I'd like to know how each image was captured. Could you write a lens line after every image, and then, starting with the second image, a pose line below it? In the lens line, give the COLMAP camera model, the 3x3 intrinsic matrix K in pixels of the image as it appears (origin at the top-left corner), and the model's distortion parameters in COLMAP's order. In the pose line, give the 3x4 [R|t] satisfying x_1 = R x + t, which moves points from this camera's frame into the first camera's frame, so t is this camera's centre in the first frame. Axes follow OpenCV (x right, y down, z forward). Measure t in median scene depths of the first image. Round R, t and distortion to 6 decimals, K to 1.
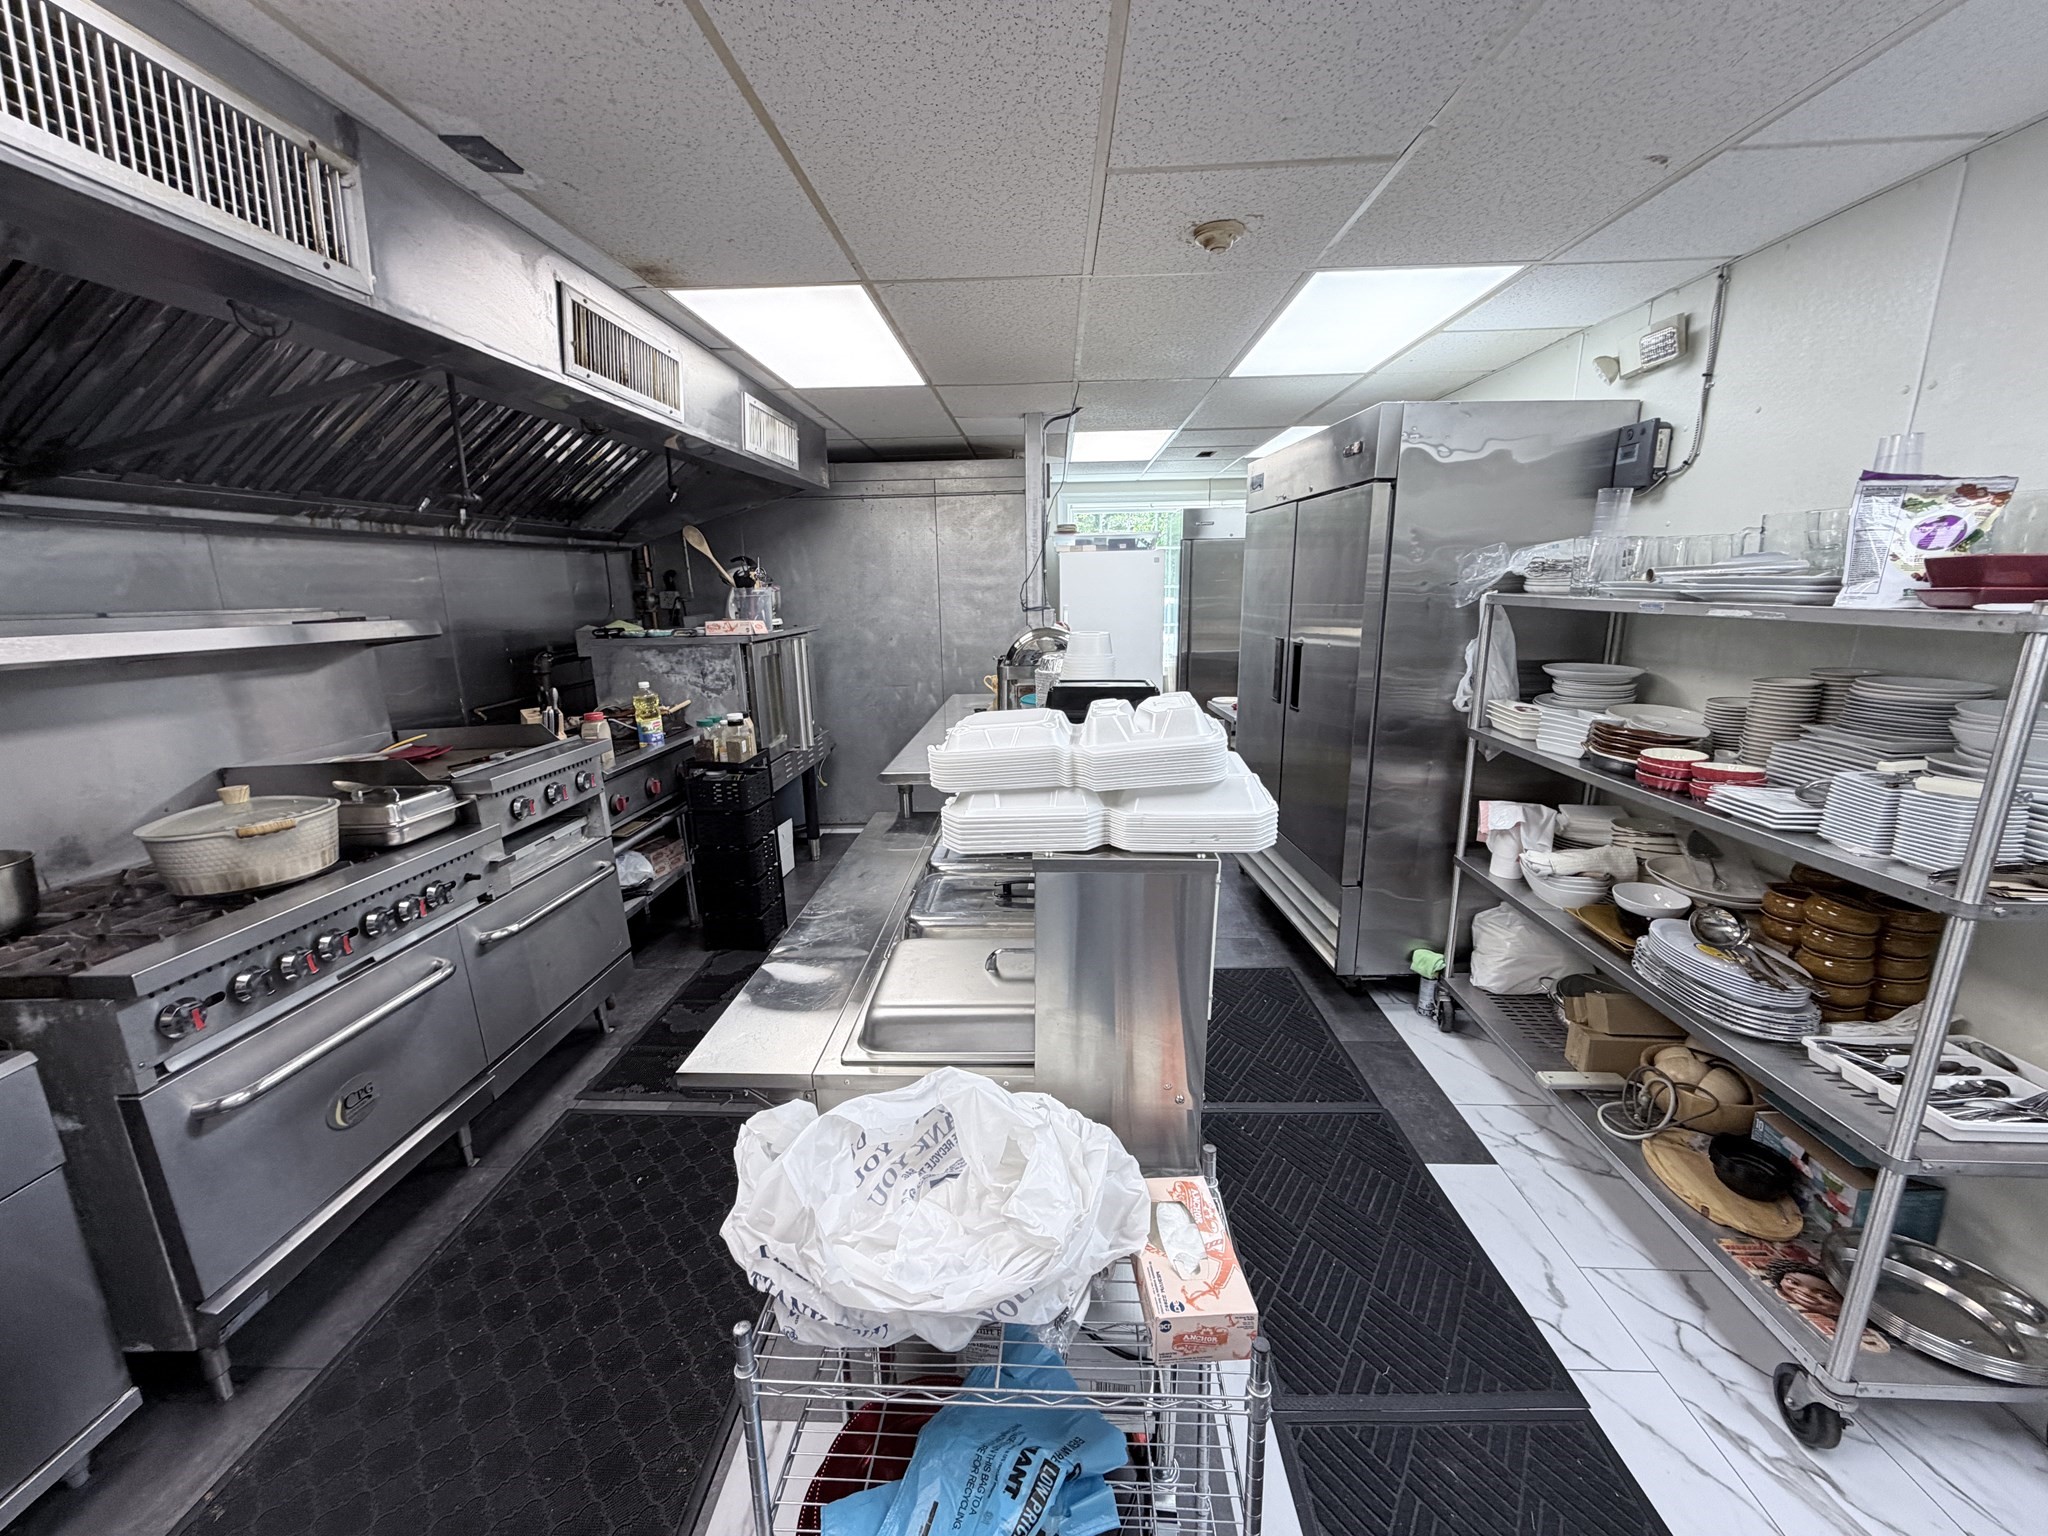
lens RADIAL K [[816.7, 0, 1017.8], [0, 816.7, 770.5], [0, 0, 1]] dist [0.000725, 0.000161]
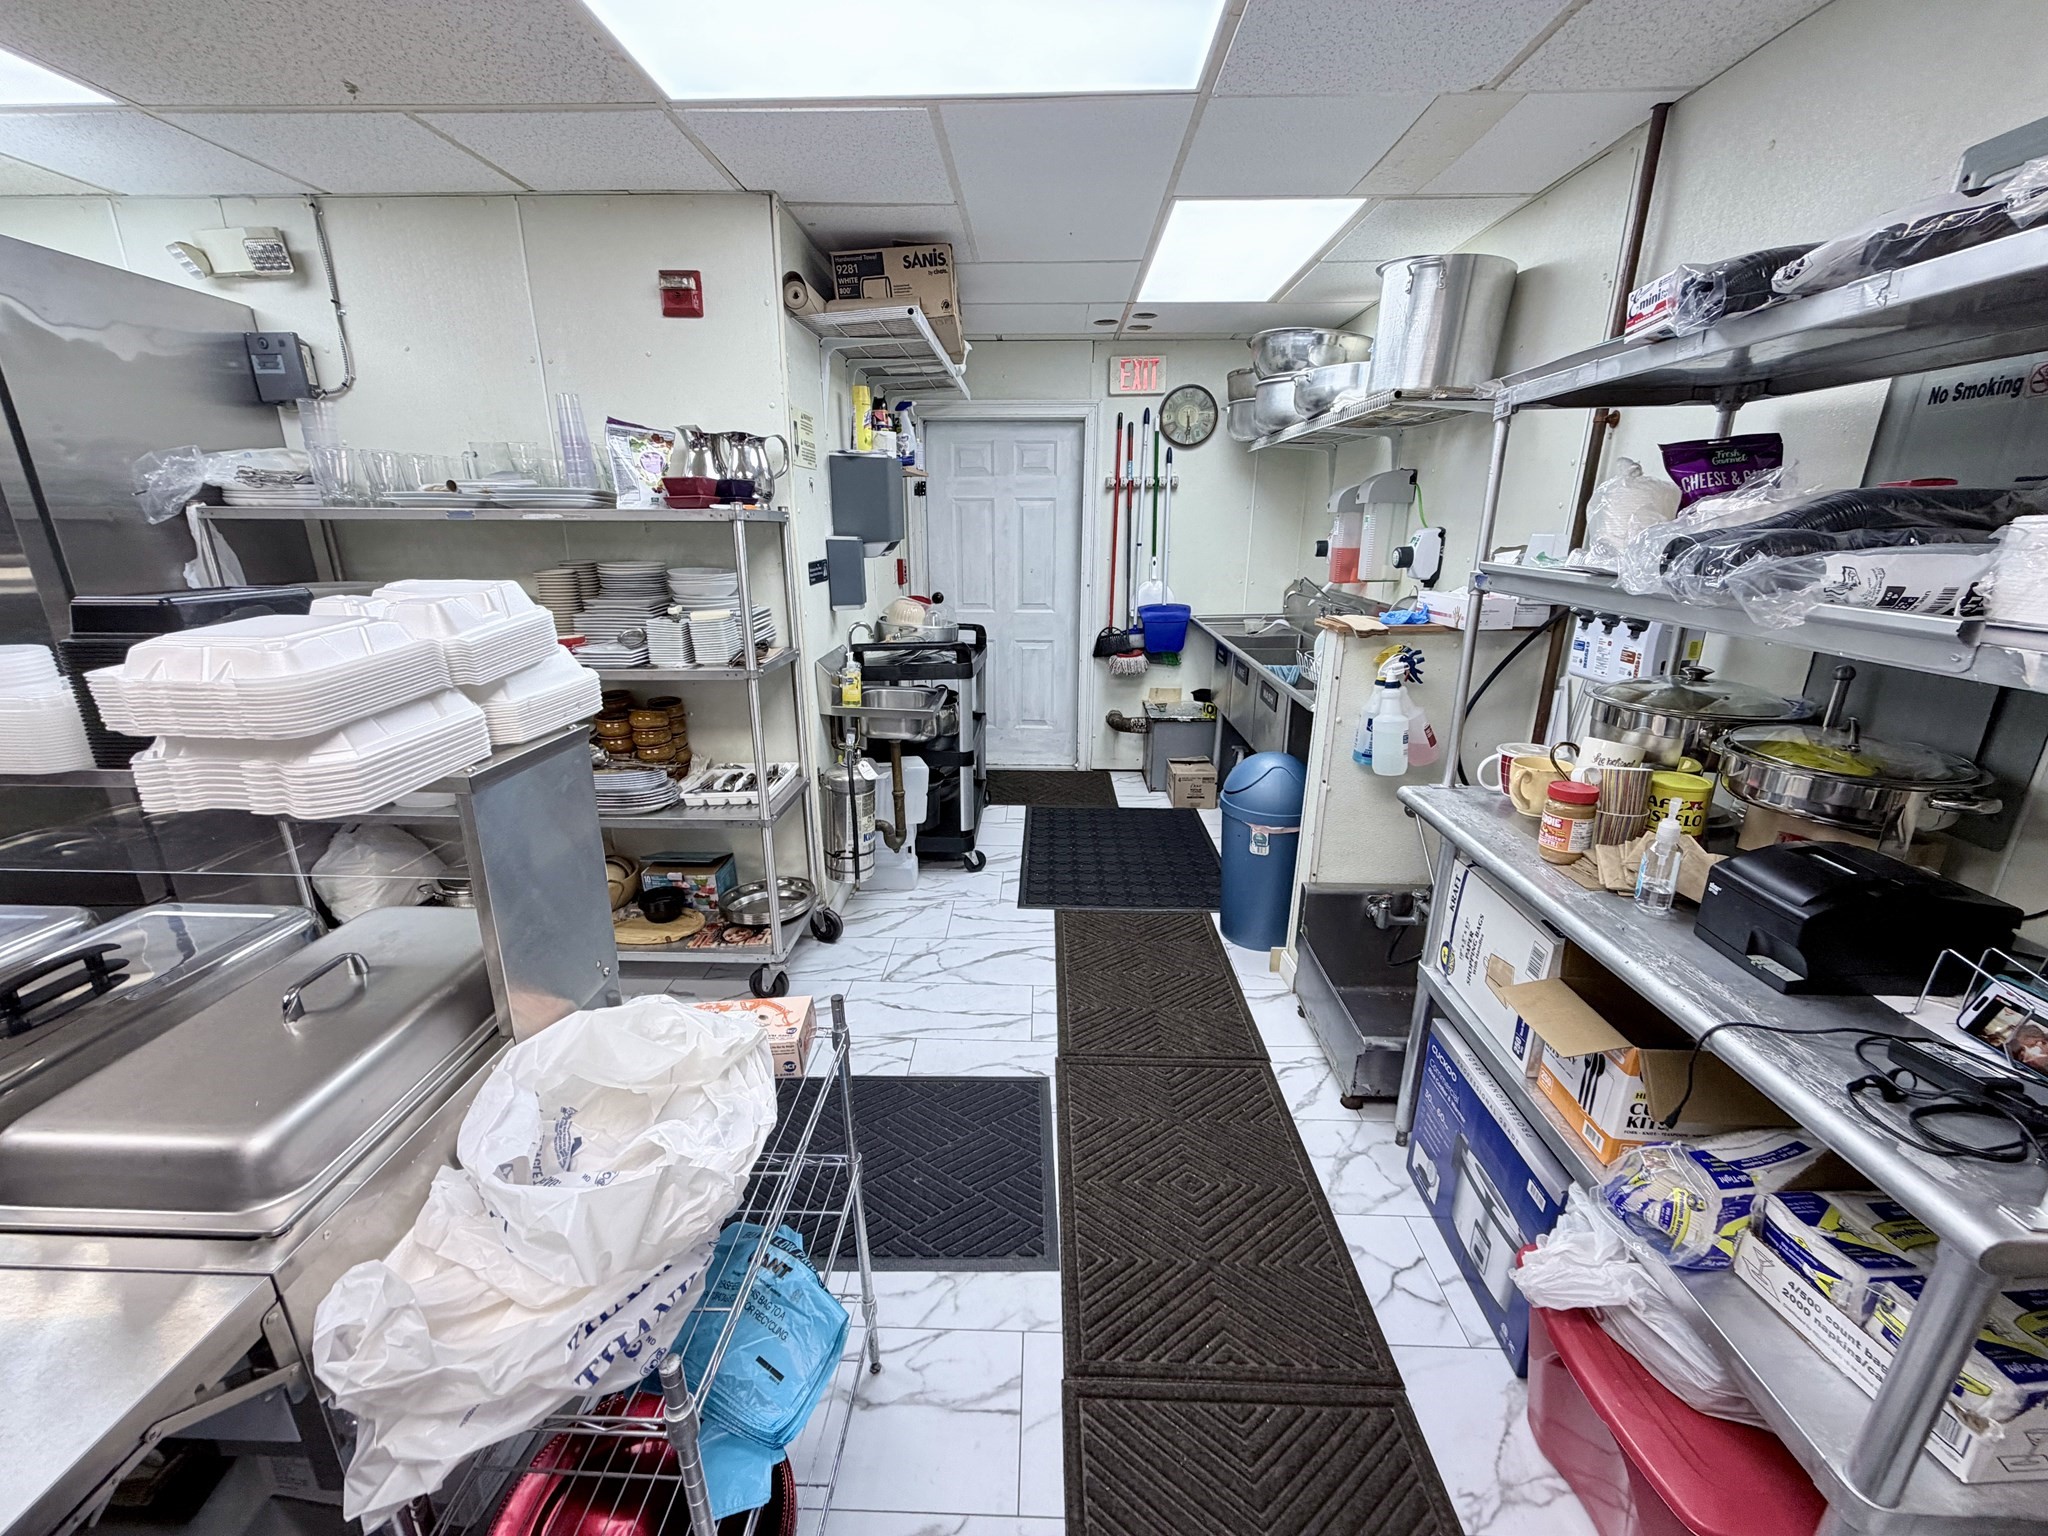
lens RADIAL K [[816.7, 0, 1017.8], [0, 816.7, 770.5], [0, 0, 1]] dist [0.000725, 0.000161]
pose [[-0.007968, -0.280367, 0.959860, -0.468945], [0.223911, 0.935017, 0.274969, -0.000423], [-0.974577, 0.217114, 0.055327, 0.248109]]
